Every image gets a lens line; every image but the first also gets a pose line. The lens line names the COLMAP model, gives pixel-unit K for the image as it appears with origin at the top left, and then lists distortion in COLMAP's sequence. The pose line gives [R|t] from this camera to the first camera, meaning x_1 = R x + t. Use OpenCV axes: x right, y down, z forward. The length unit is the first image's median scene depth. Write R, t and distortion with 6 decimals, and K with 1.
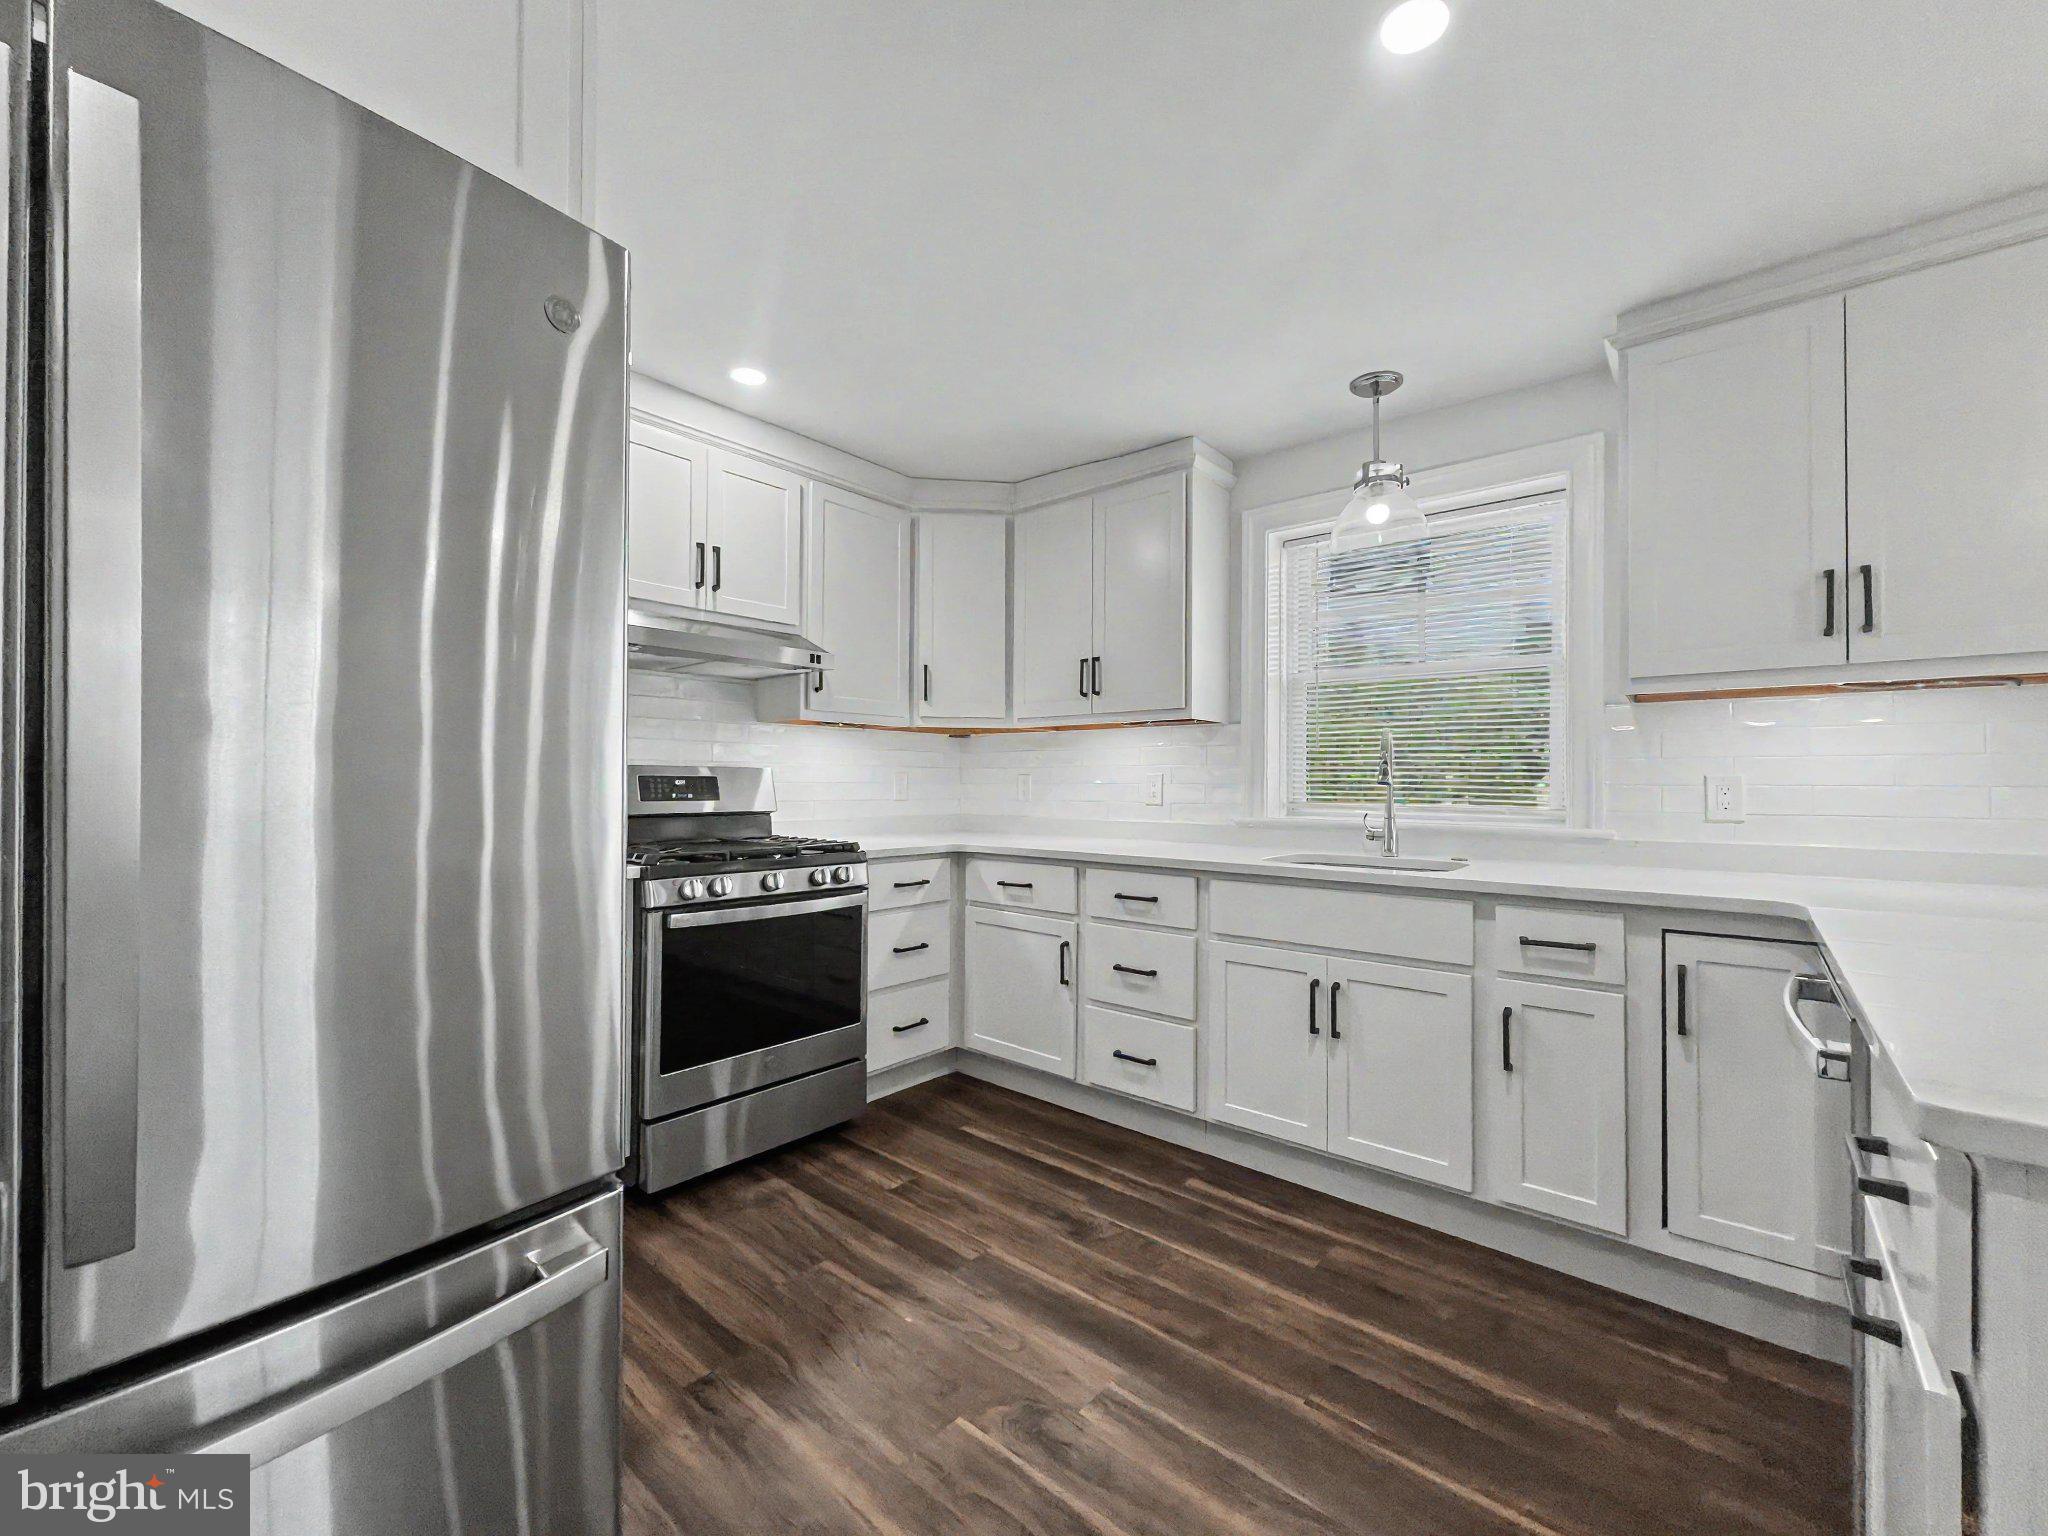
lens RADIAL K [[845.2, 0, 1026.7], [0, 845.2, 770.2], [0, 0, 1]] dist [-0.001039, -0.000186]
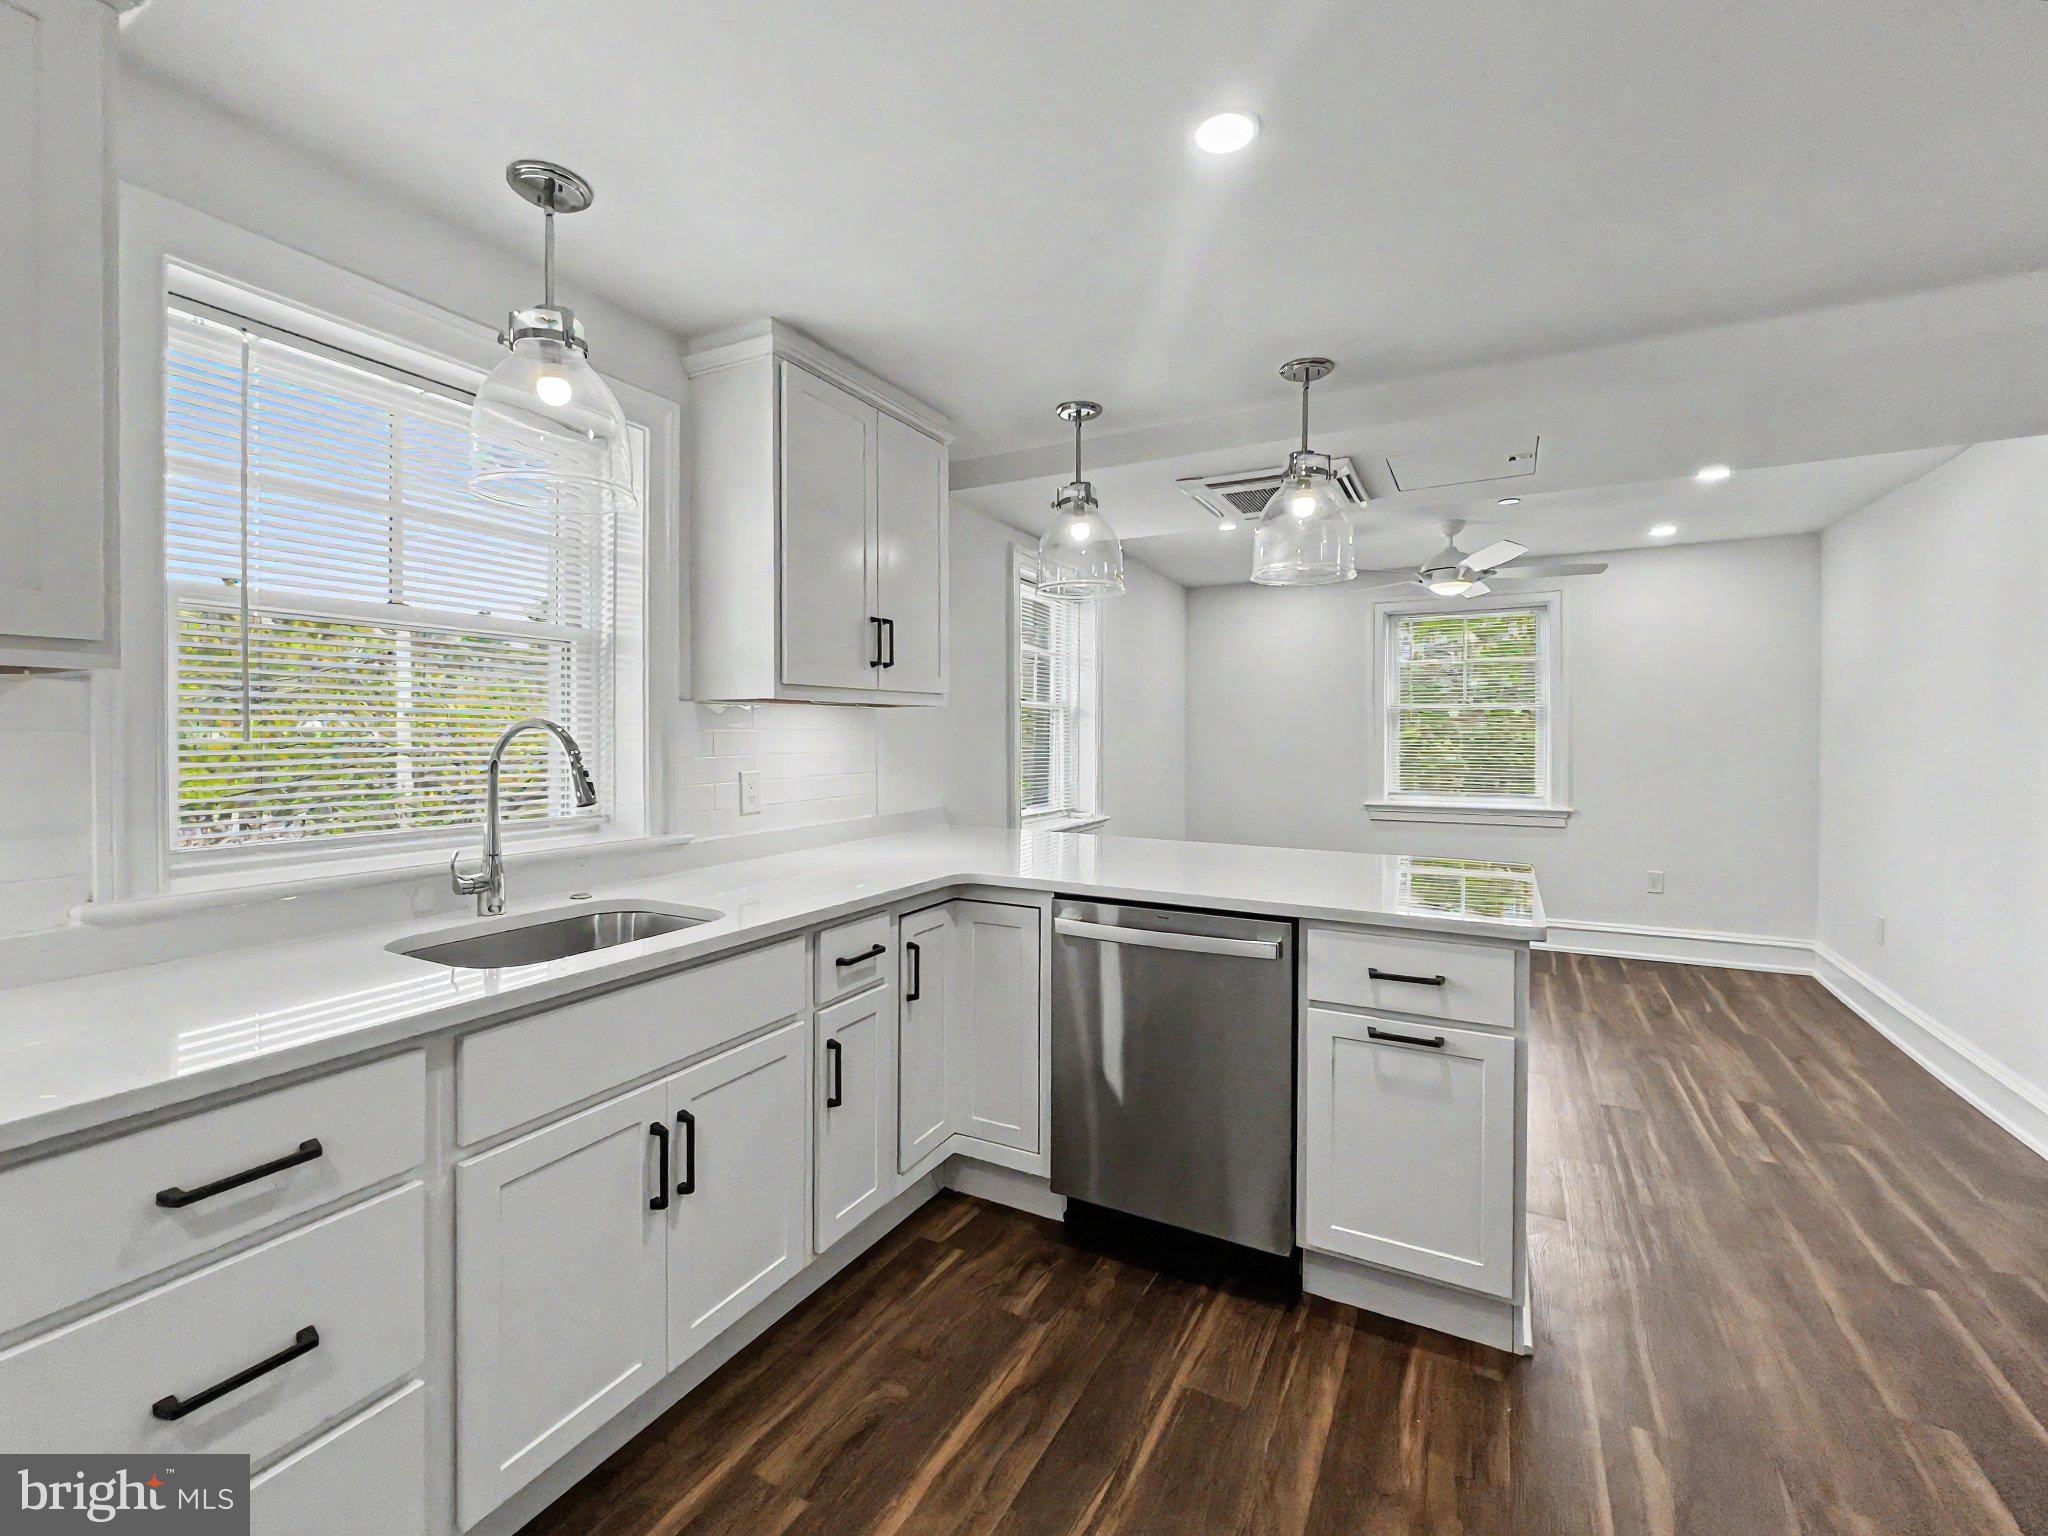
lens RADIAL K [[875.8, 0, 1019.0], [0, 875.8, 735.5], [0, 0, 1]] dist [-0.002588, 0.000424]
pose [[-0.210575, -0.013036, 0.977491, -0.289518], [-0.019985, 0.999760, 0.009027, -0.046062], [-0.977373, -0.017634, -0.210785, 0.712125]]
